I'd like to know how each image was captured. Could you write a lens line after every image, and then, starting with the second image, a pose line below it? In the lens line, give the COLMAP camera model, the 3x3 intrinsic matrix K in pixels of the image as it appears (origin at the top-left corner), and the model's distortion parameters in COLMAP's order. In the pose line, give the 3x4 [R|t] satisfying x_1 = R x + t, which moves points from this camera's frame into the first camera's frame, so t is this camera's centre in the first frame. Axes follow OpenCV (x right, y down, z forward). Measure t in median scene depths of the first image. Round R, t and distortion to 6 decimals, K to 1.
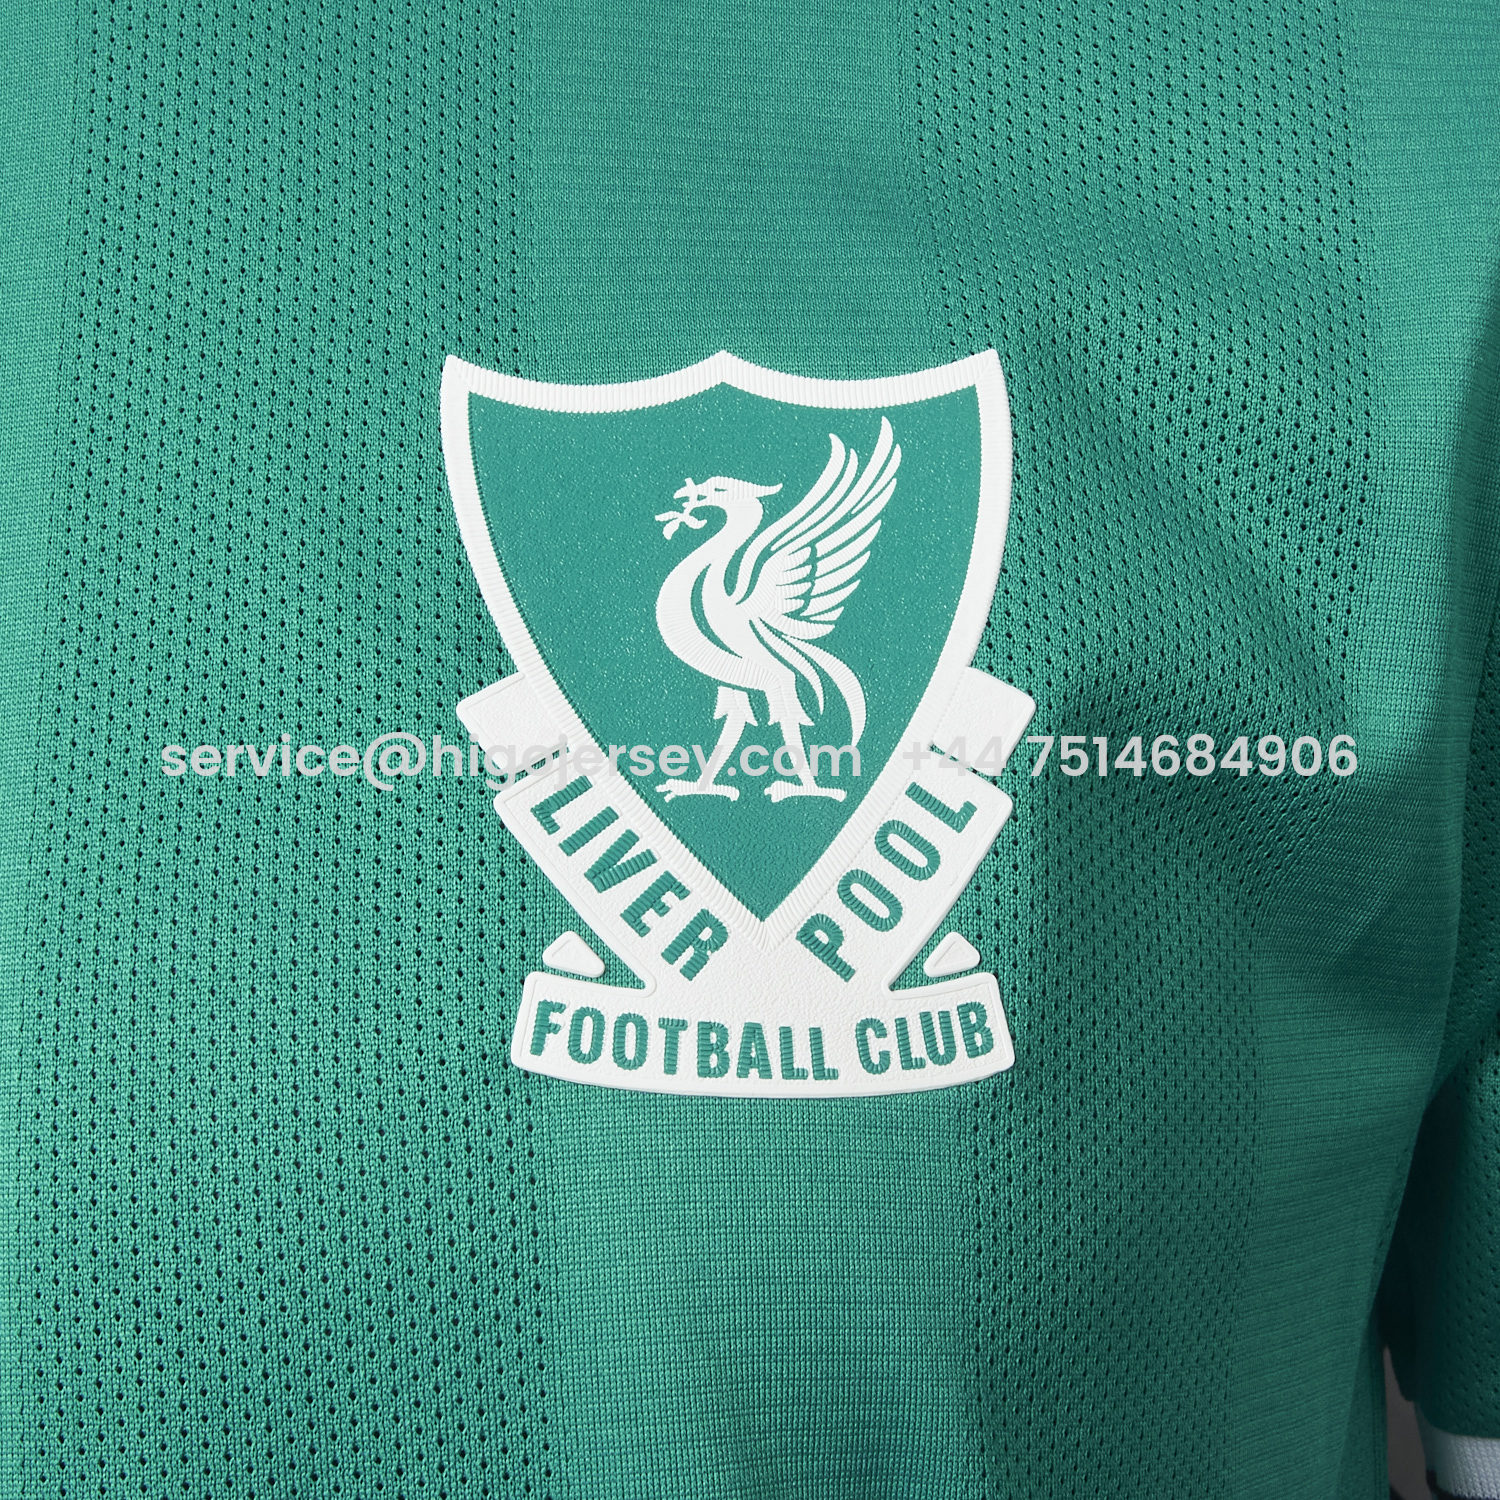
lens RADIAL K [[3018.4, 0, 750.0], [0, 3018.4, 750.0], [0, 0, 1]] dist [-0.092299, 0.025473]
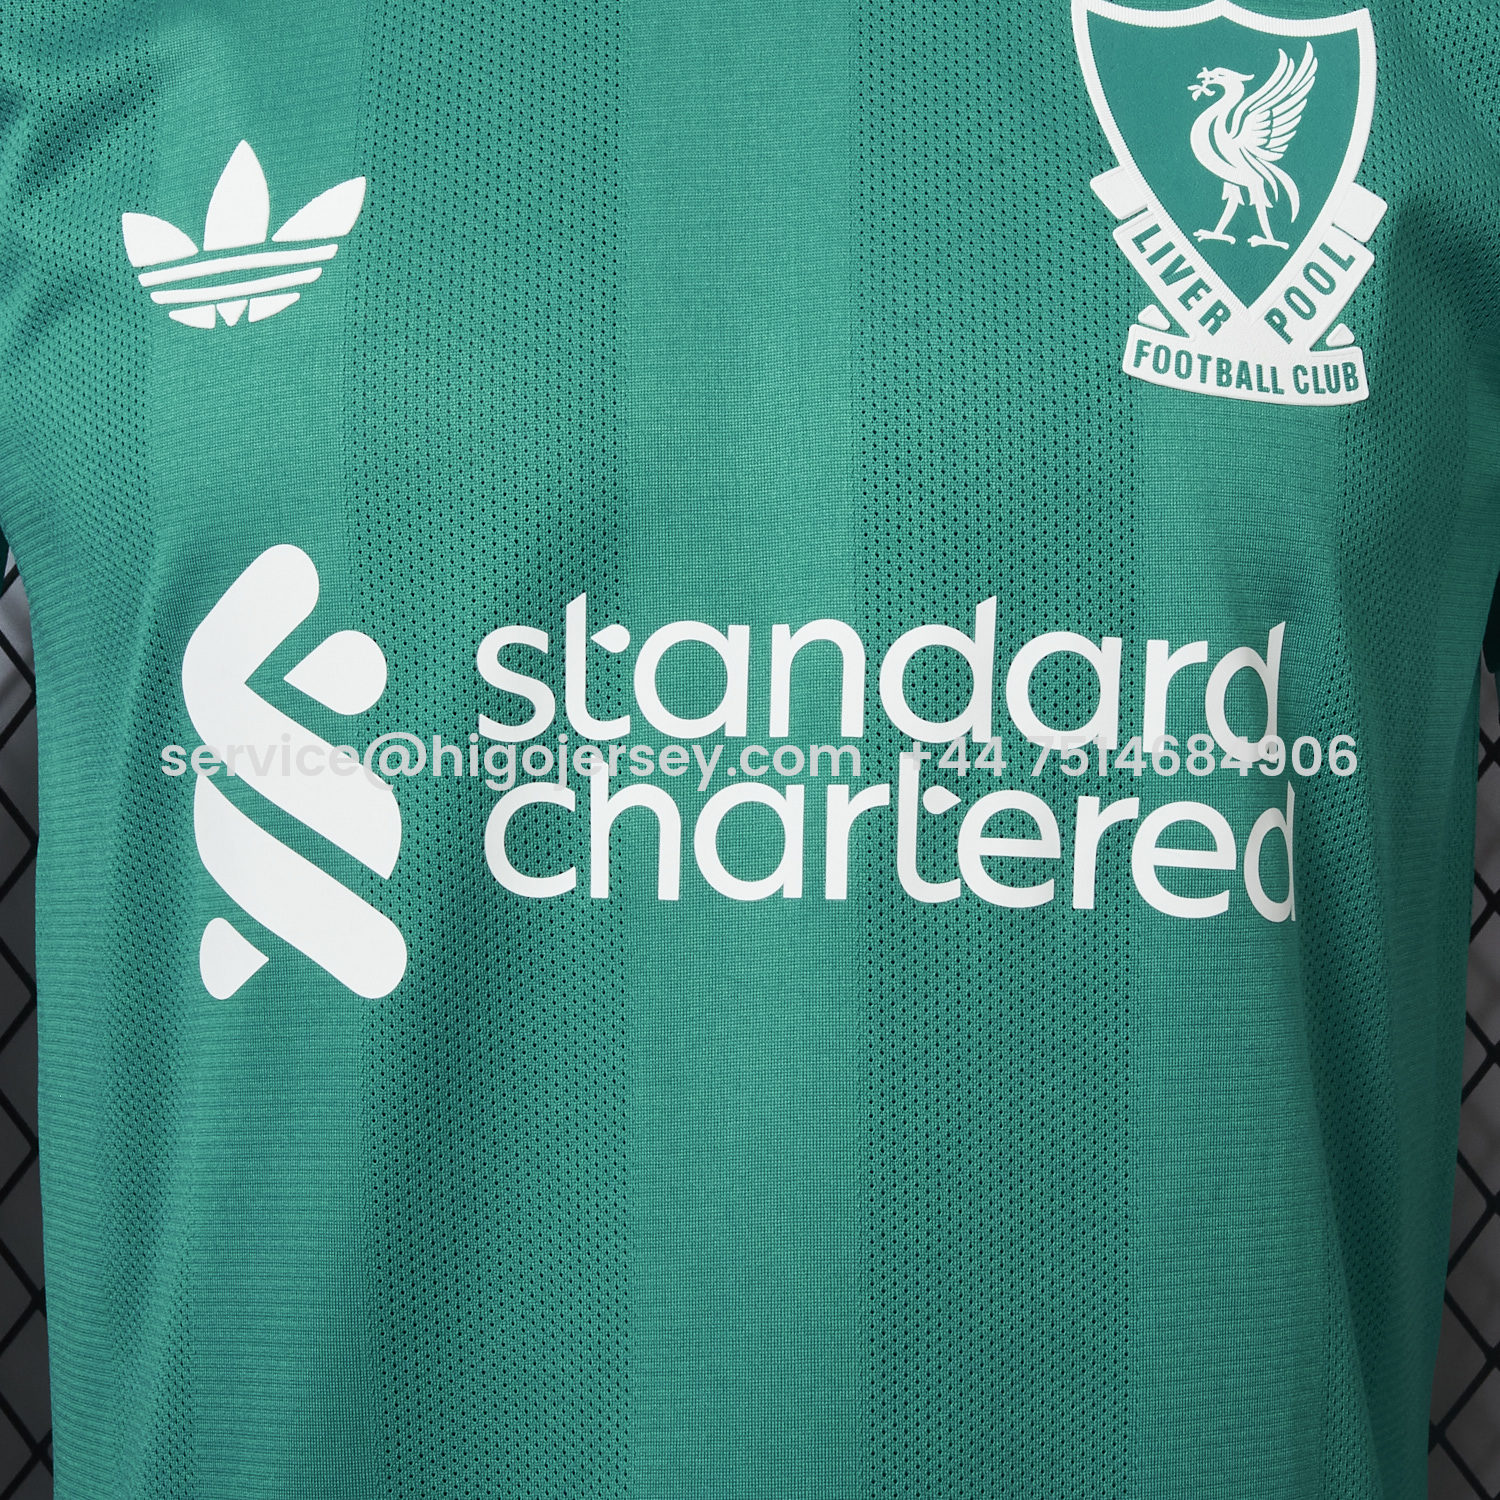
lens RADIAL K [[3018.4, 0, 750.0], [0, 3018.4, 750.0], [0, 0, 1]] dist [-0.092299, 0.025473]
pose [[0.995545, 0.052831, 0.078098, -0.430856], [-0.061199, 0.992161, 0.108956, 0.143305], [-0.071729, -0.113250, 0.990974, -0.845862]]
